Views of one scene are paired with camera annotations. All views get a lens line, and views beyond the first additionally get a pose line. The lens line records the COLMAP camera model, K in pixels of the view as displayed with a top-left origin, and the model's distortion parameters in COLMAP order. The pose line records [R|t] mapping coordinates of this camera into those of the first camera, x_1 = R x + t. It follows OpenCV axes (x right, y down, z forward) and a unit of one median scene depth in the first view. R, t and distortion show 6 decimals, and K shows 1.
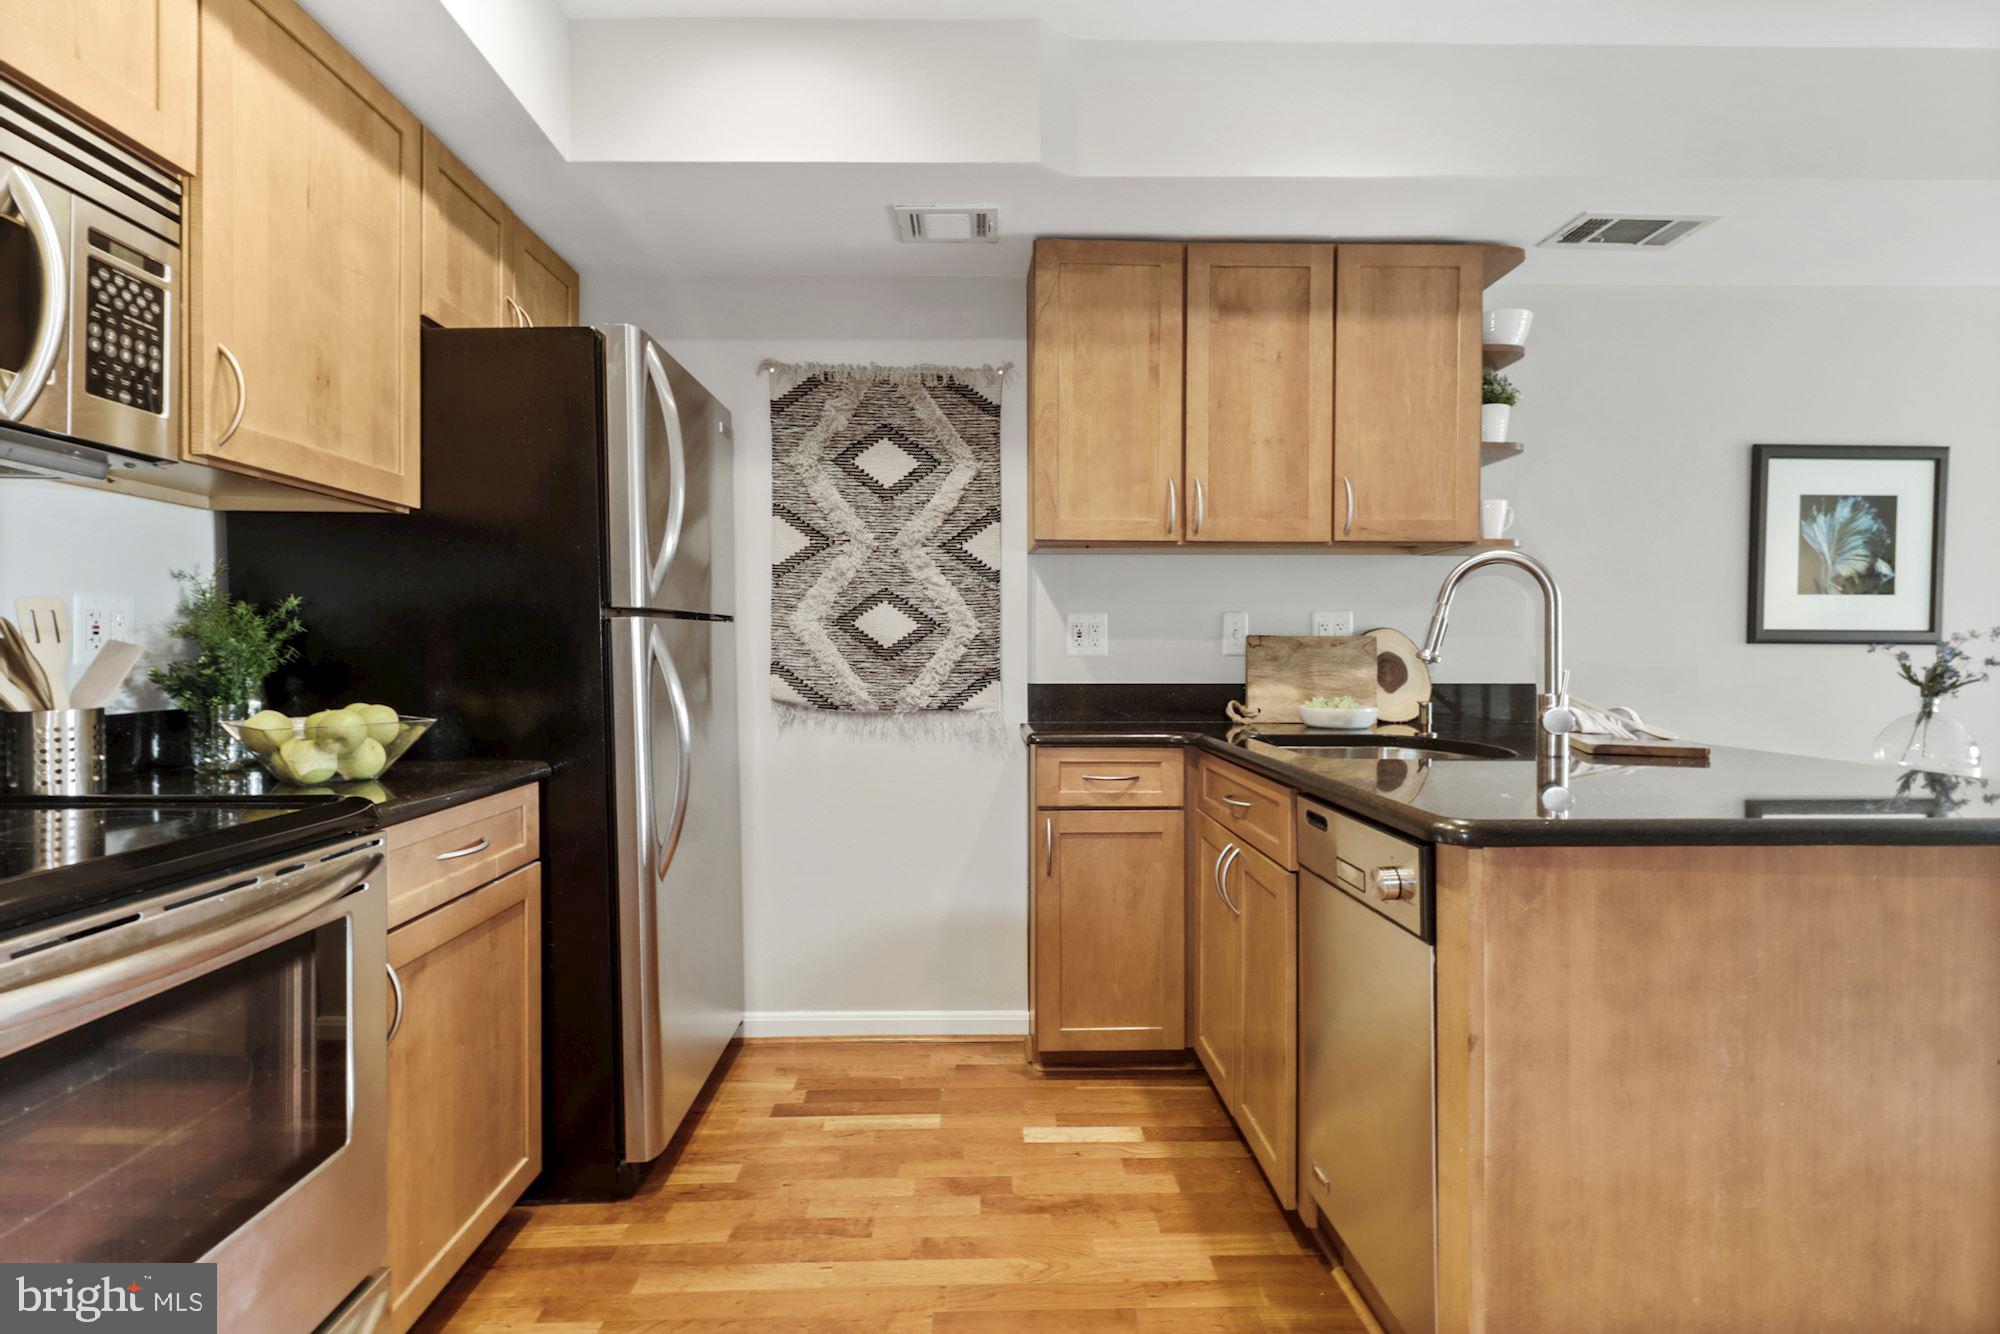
lens RADIAL K [[948.6, 0, 1002.4], [0, 948.6, 665.4], [0, 0, 1]] dist [0.008308, -0.002754]
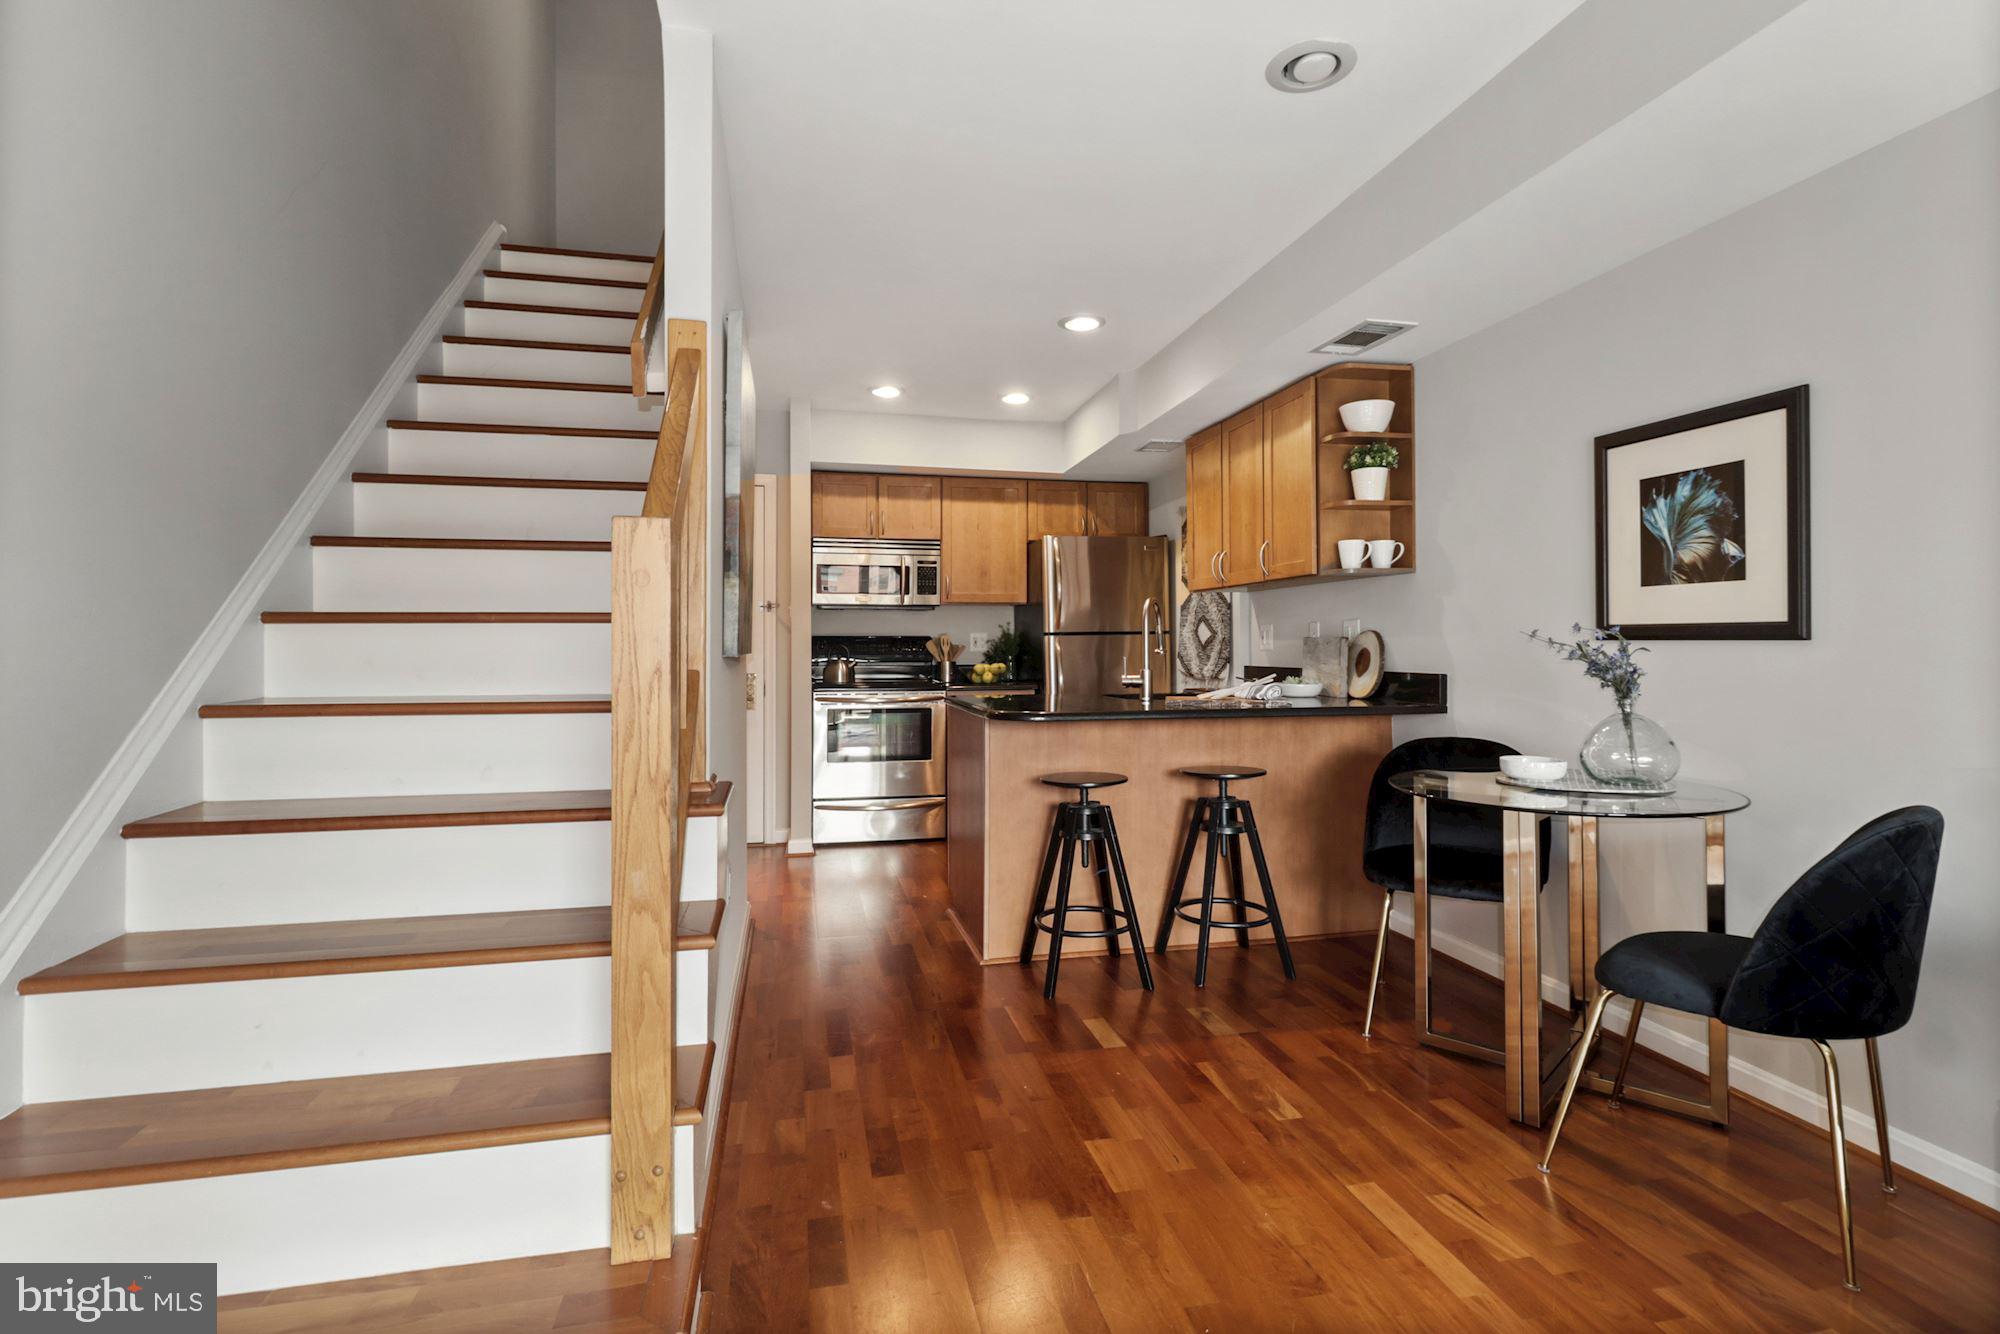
lens RADIAL K [[948.6, 0, 1021.9], [0, 948.6, 651.6], [0, 0, 1]] dist [0.008308, -0.002754]
pose [[0.206732, 0.005362, -0.978383, 1.766645], [-0.011735, 0.999927, 0.003001, -0.007478], [0.978327, 0.010861, 0.206779, 0.237734]]
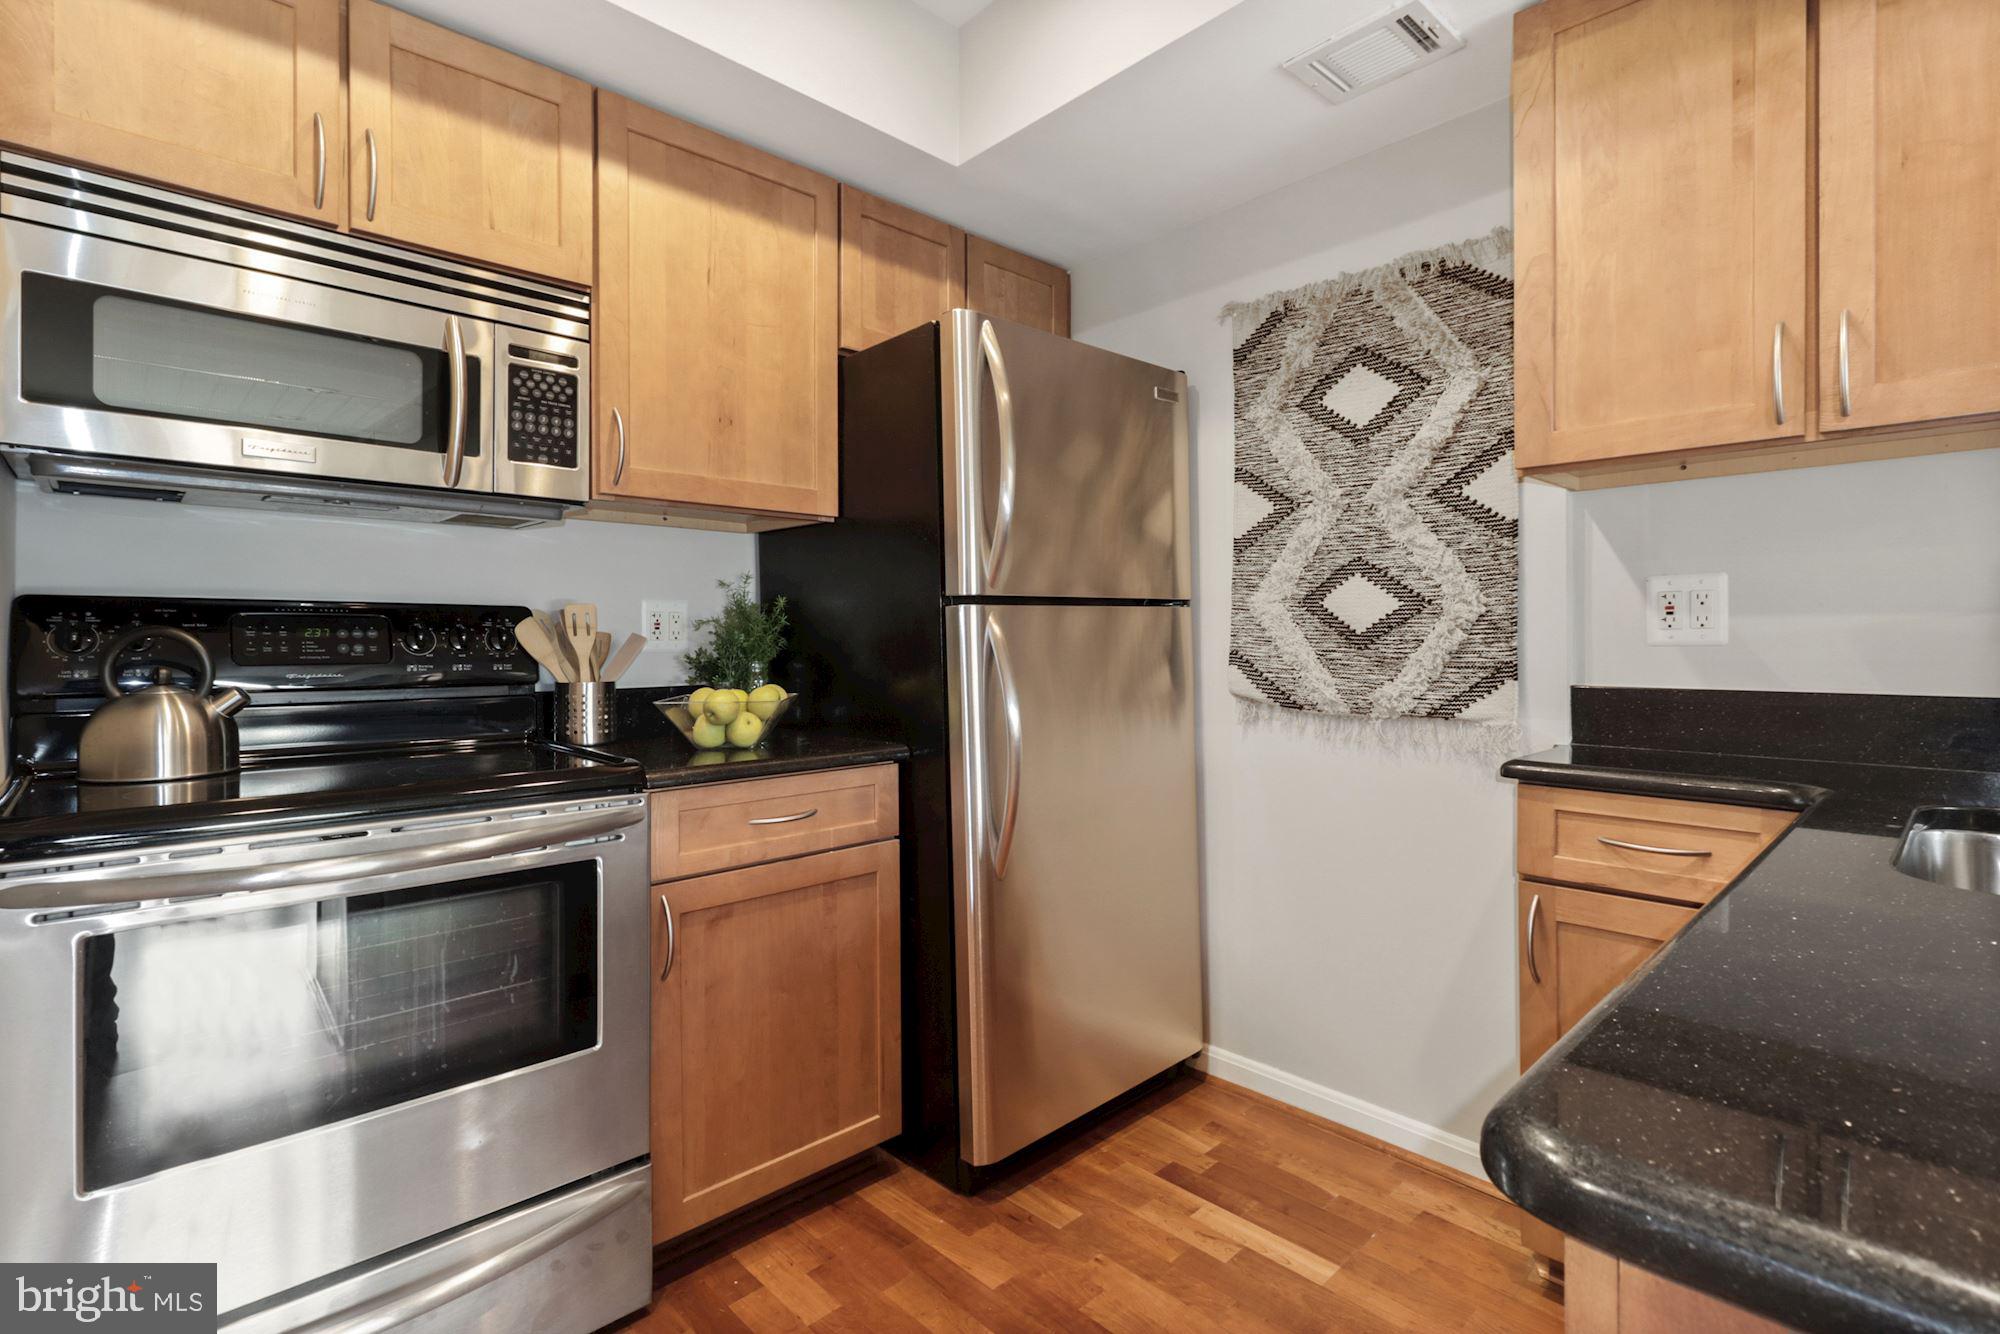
lens RADIAL K [[948.6, 0, 1004.8], [0, 948.6, 645.8], [0, 0, 1]] dist [0.008308, -0.002754]
pose [[0.669896, 0.001920, -0.742452, 0.269286], [-0.006631, 0.999972, -0.003397, -0.004022], [0.742425, 0.007199, 0.669890, 0.272331]]
